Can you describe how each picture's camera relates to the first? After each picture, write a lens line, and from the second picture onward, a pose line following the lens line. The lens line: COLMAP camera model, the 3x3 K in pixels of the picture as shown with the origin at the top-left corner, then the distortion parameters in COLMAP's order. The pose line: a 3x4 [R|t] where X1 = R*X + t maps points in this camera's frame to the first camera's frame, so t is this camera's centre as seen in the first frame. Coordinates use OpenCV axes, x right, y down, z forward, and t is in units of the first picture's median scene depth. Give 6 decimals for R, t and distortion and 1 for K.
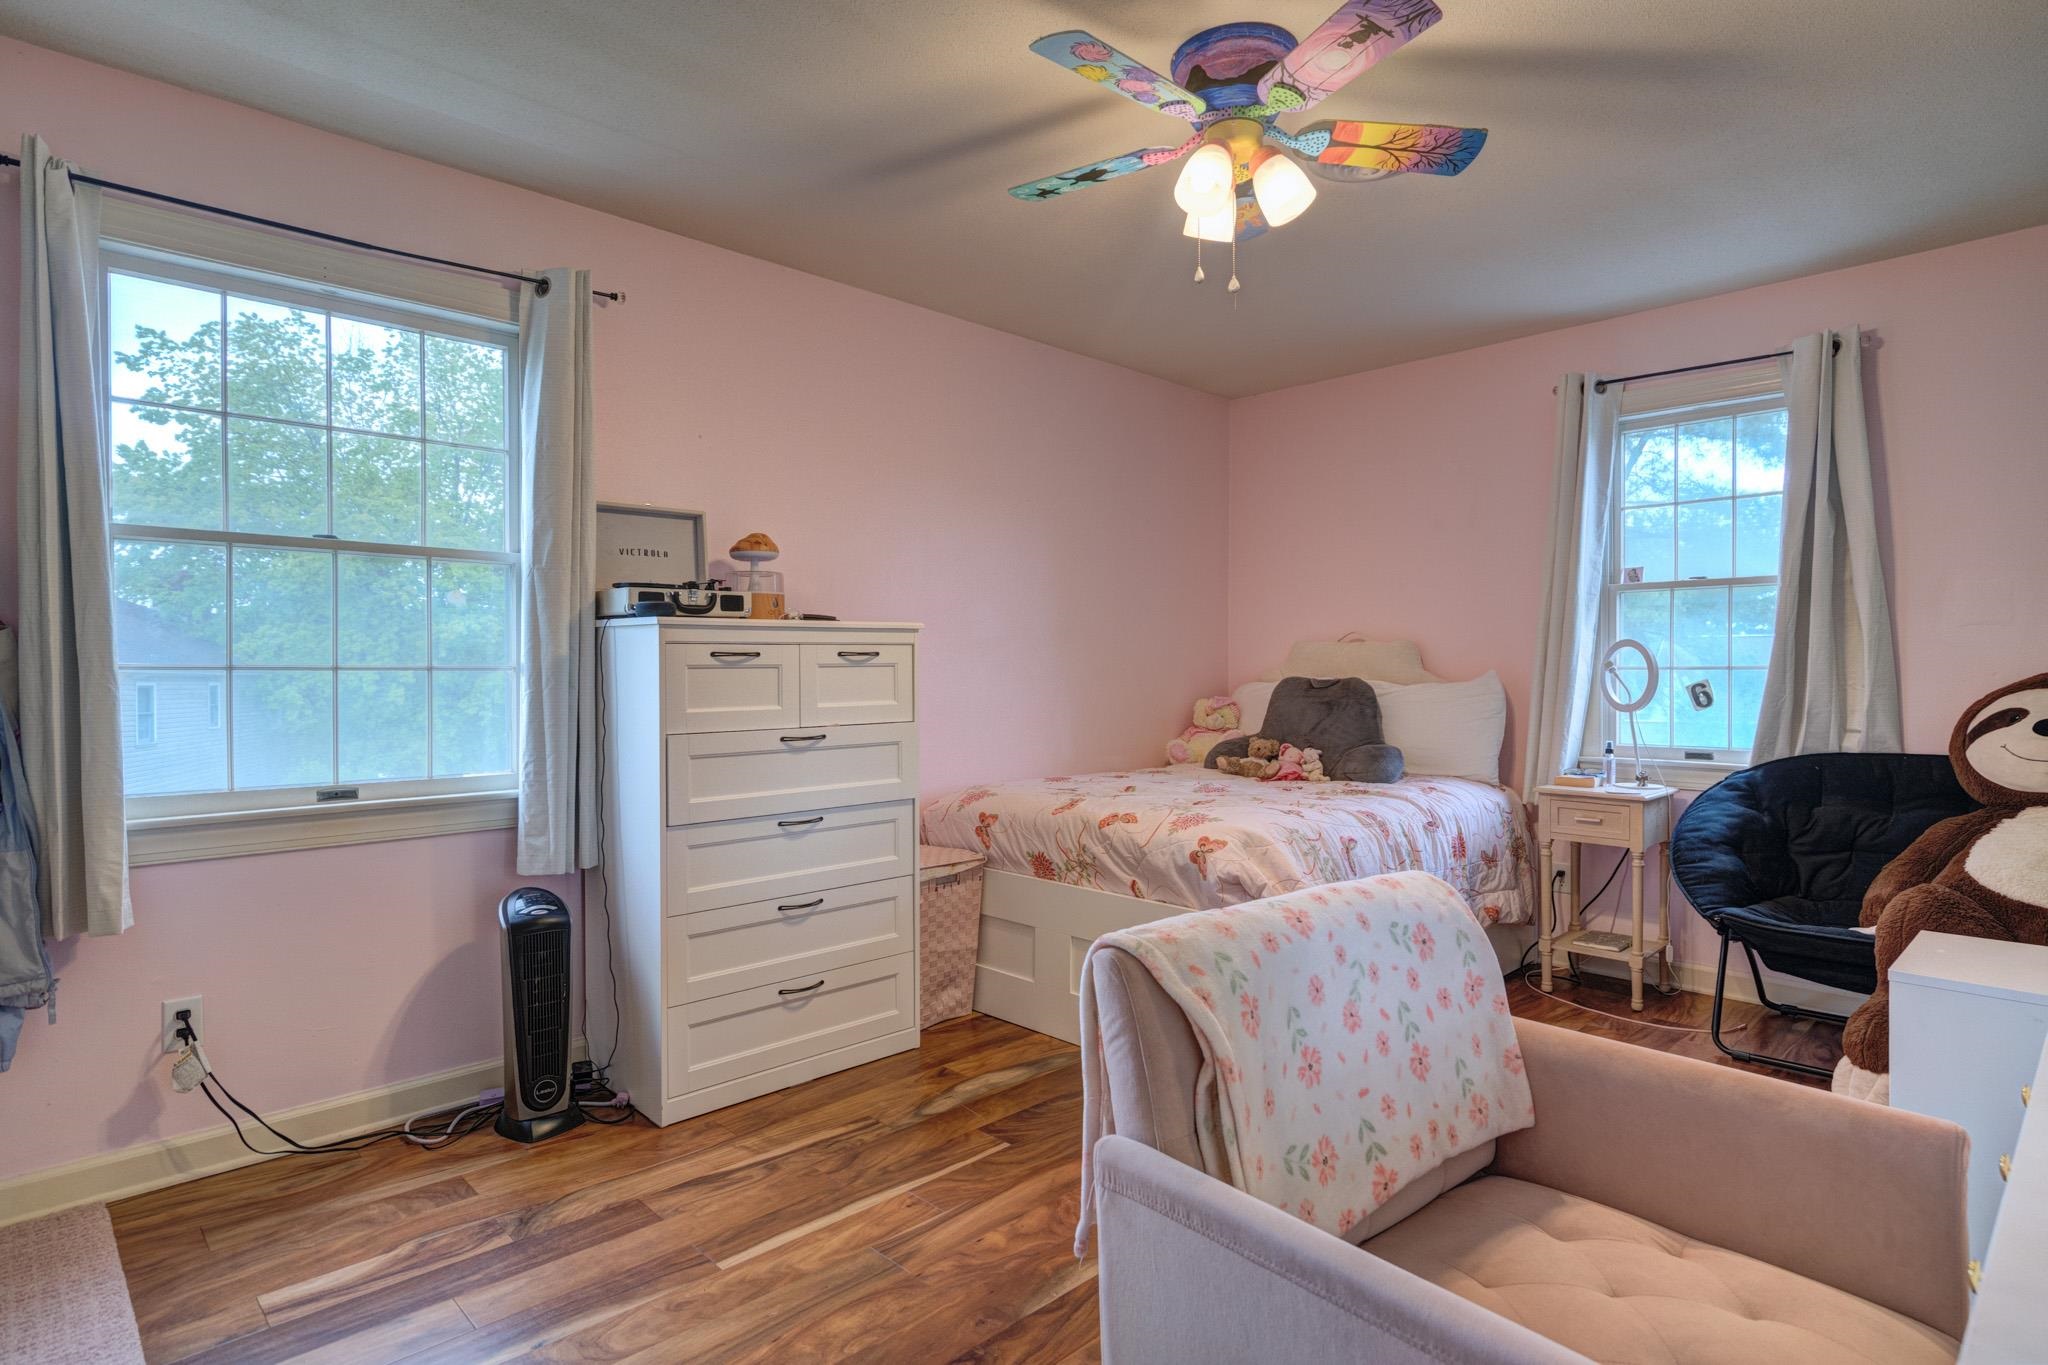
lens RADIAL K [[1074.4, 0, 1020.9], [0, 1074.4, 671.7], [0, 0, 1]] dist [0.000672, 0.001171]
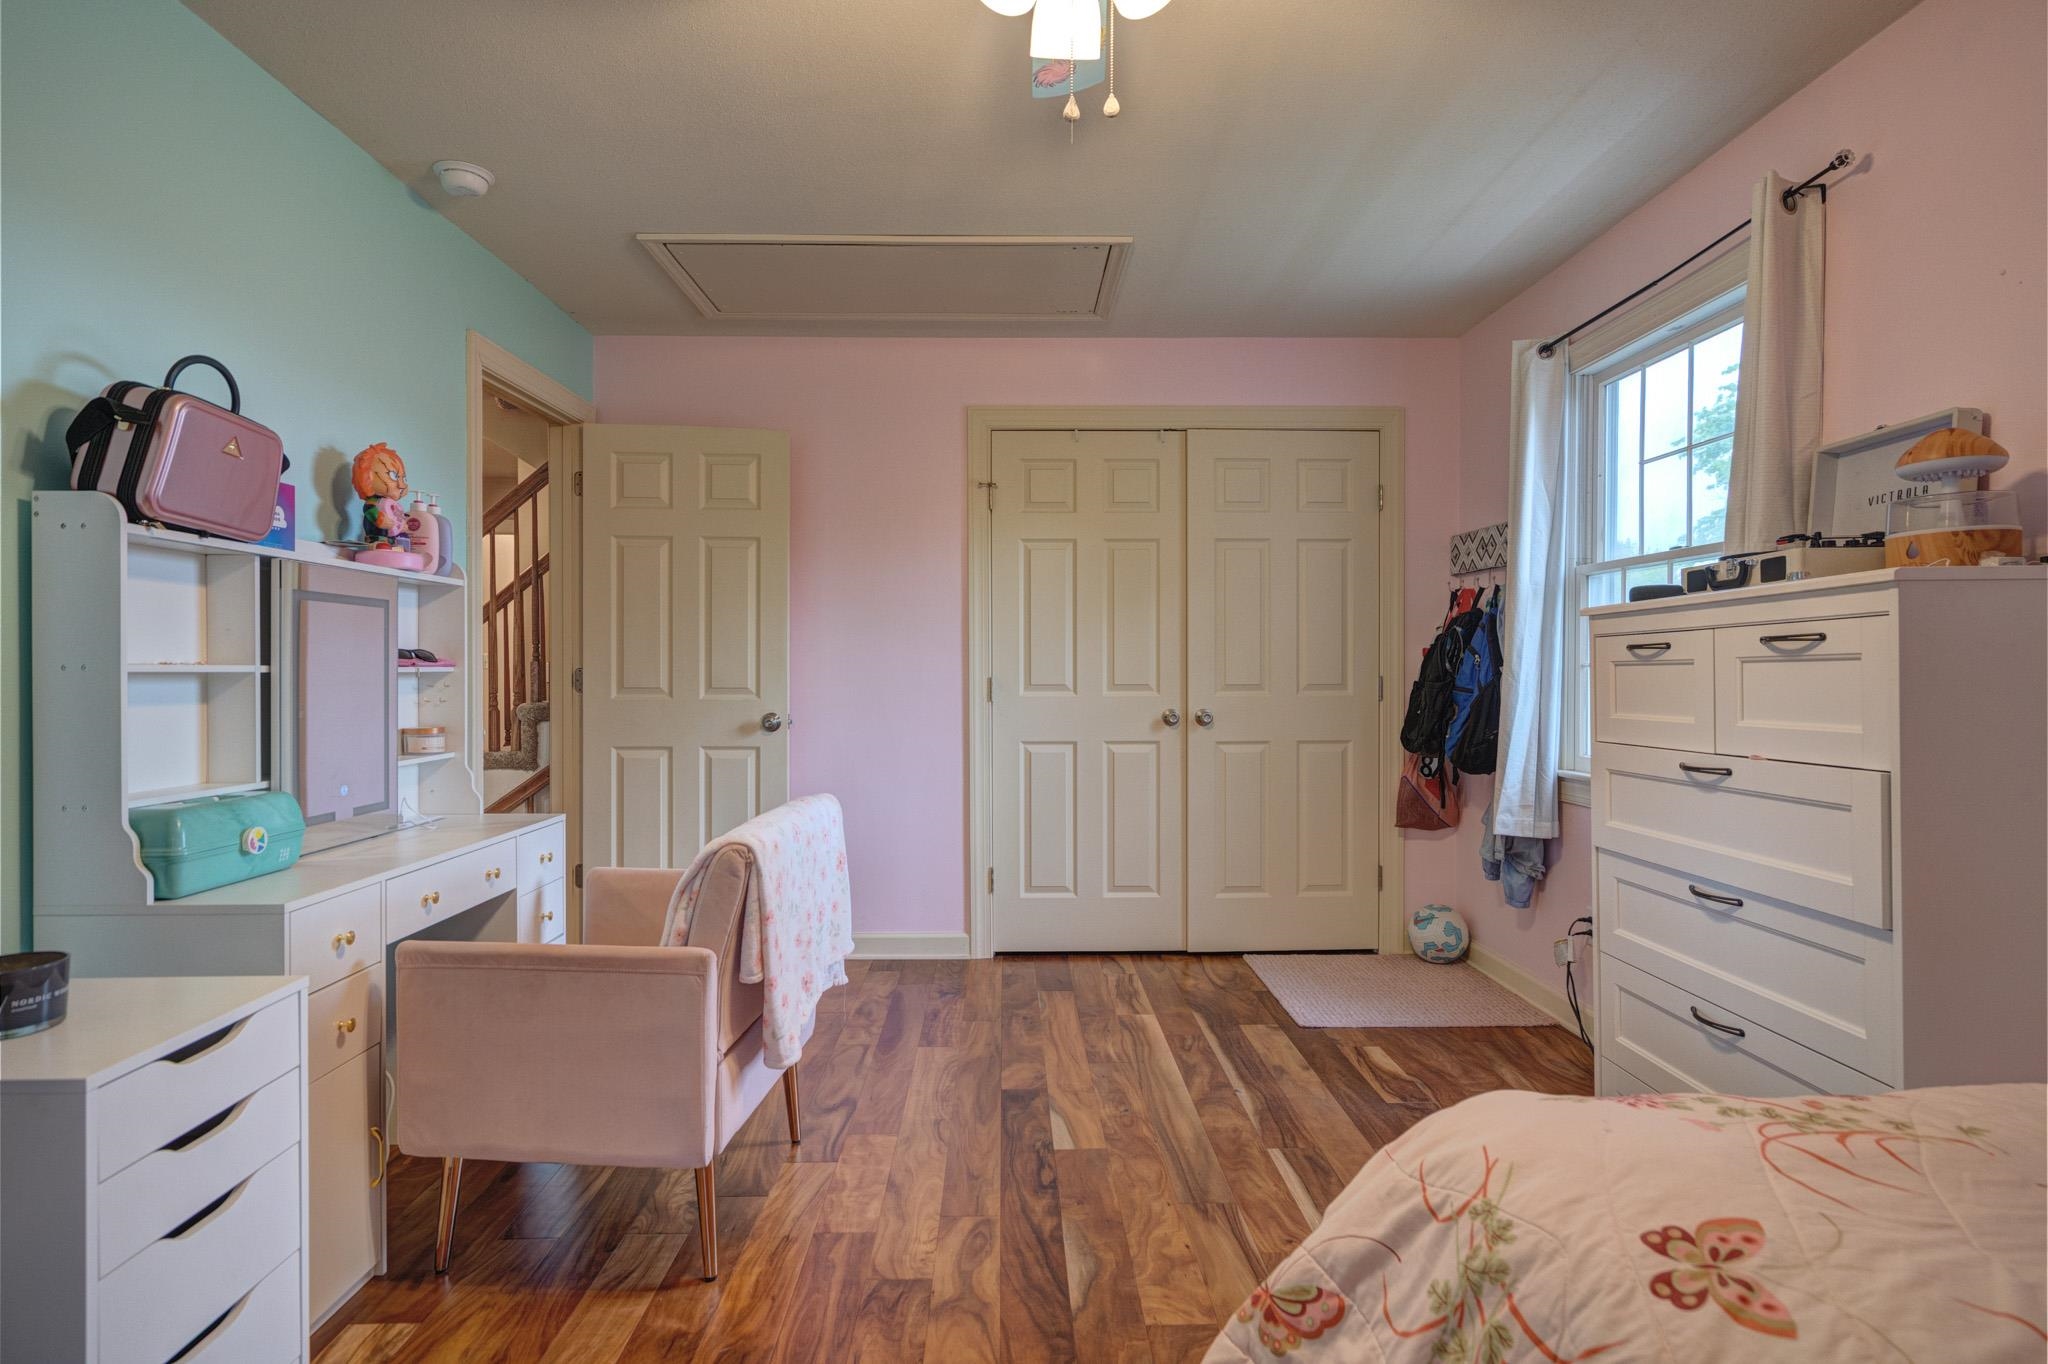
lens RADIAL K [[1074.4, 0, 1020.9], [0, 1074.4, 671.2], [0, 0, 1]] dist [0.000672, 0.001171]
pose [[-0.688698, 0.003801, -0.725038, 0.483498], [0.001818, 0.999992, 0.003515, -0.001702], [0.725046, 0.001102, -0.688700, 0.969812]]
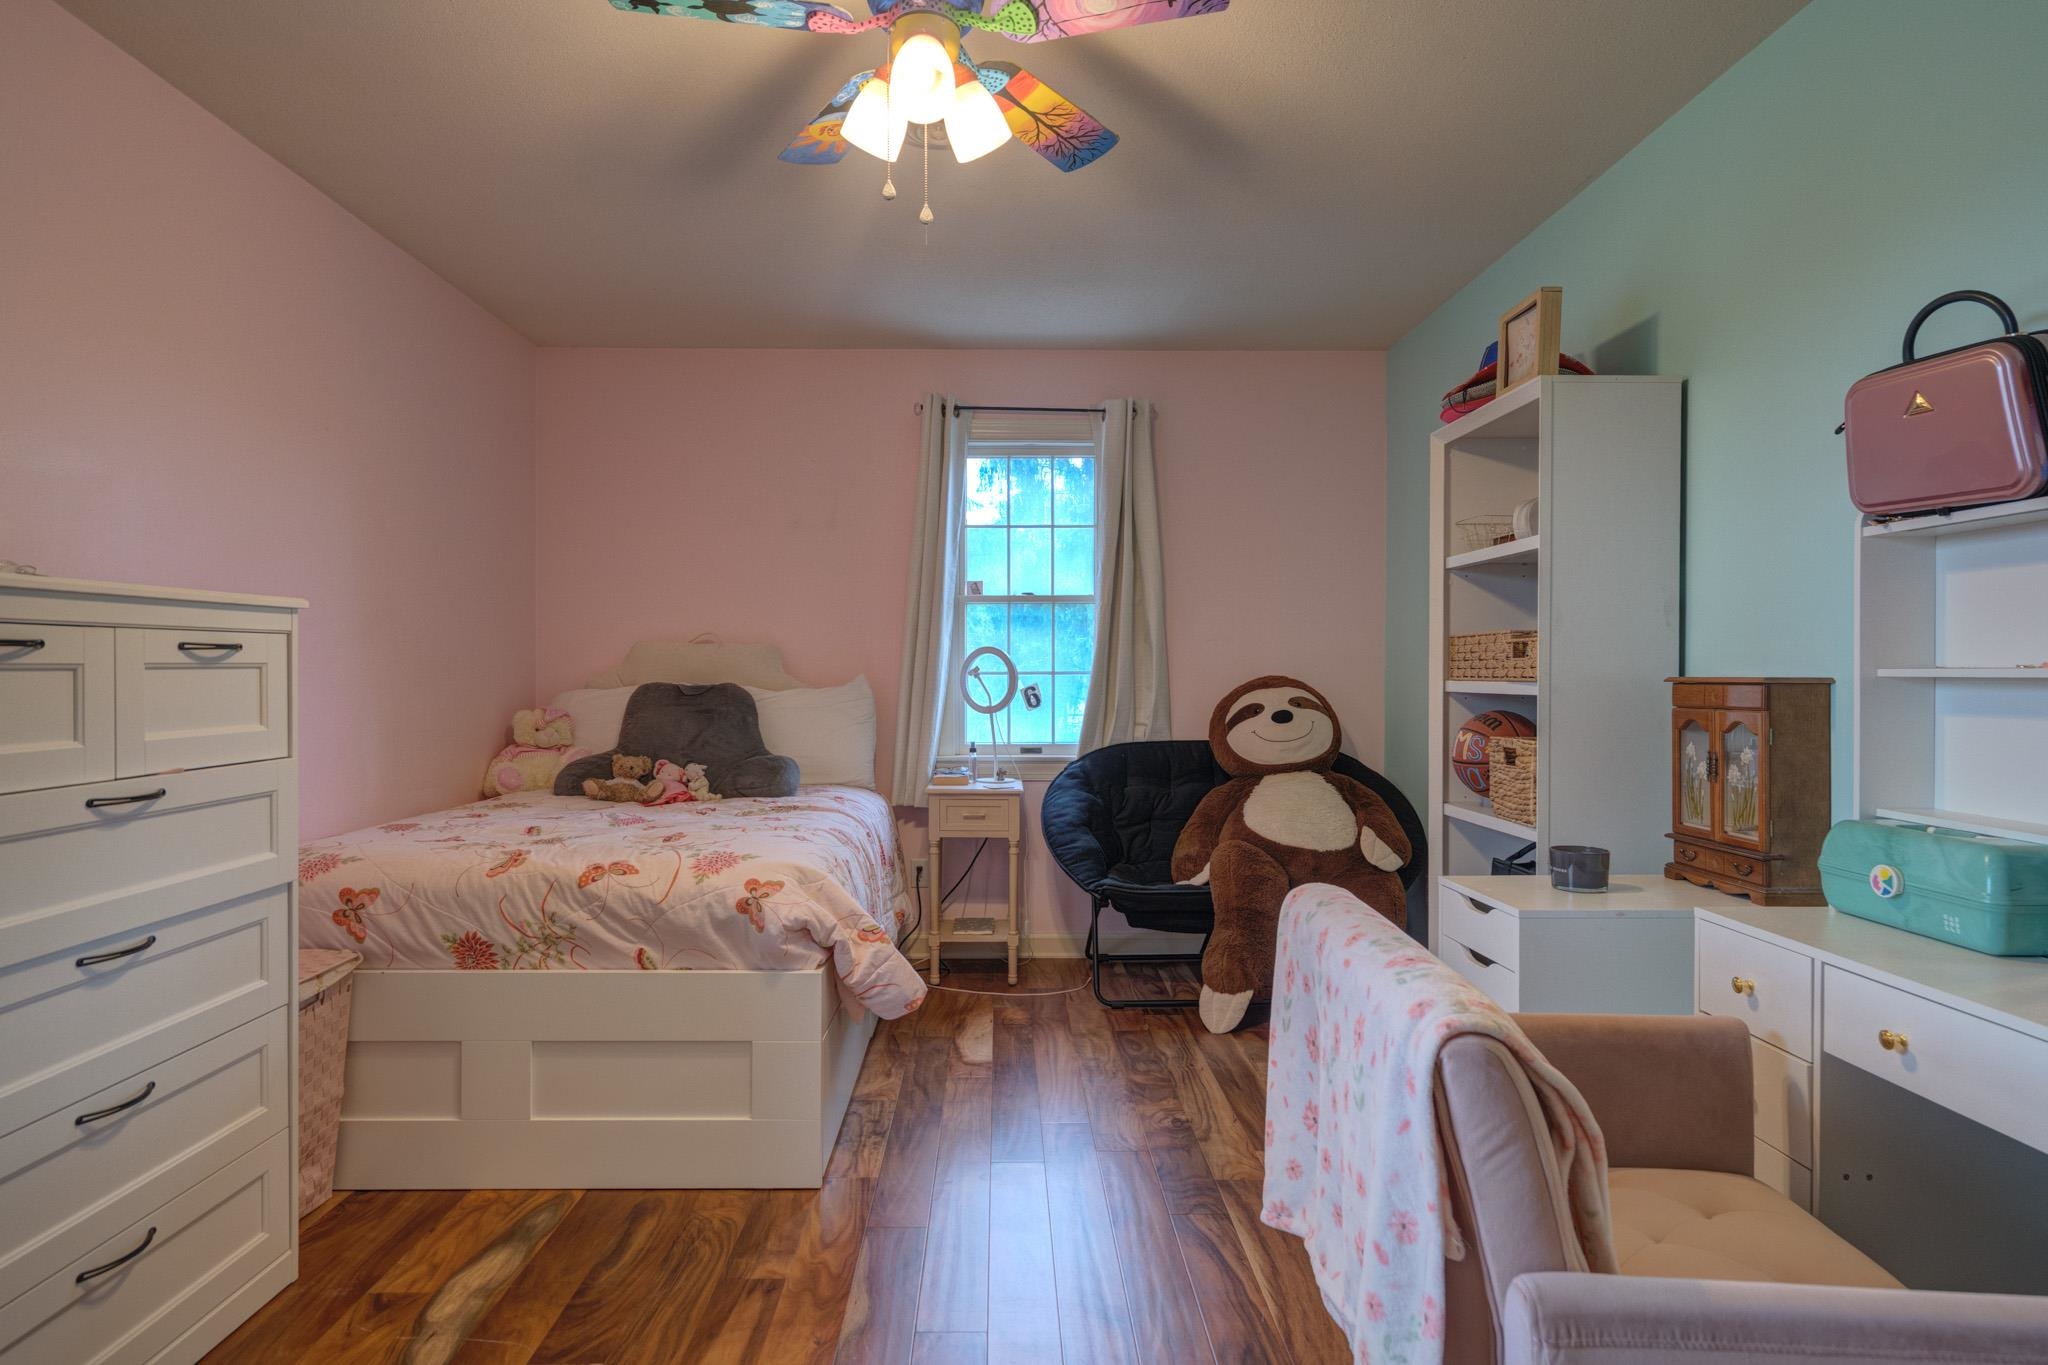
lens RADIAL K [[1089.3, 0, 1008.1], [0, 1089.3, 678.5], [0, 0, 1]] dist [0.000409, 0.002271]
pose [[0.690117, -0.001205, 0.723697, -0.248244], [-0.000383, 0.999998, 0.002030, -0.000348], [-0.723698, -0.001678, 0.690115, 0.244966]]
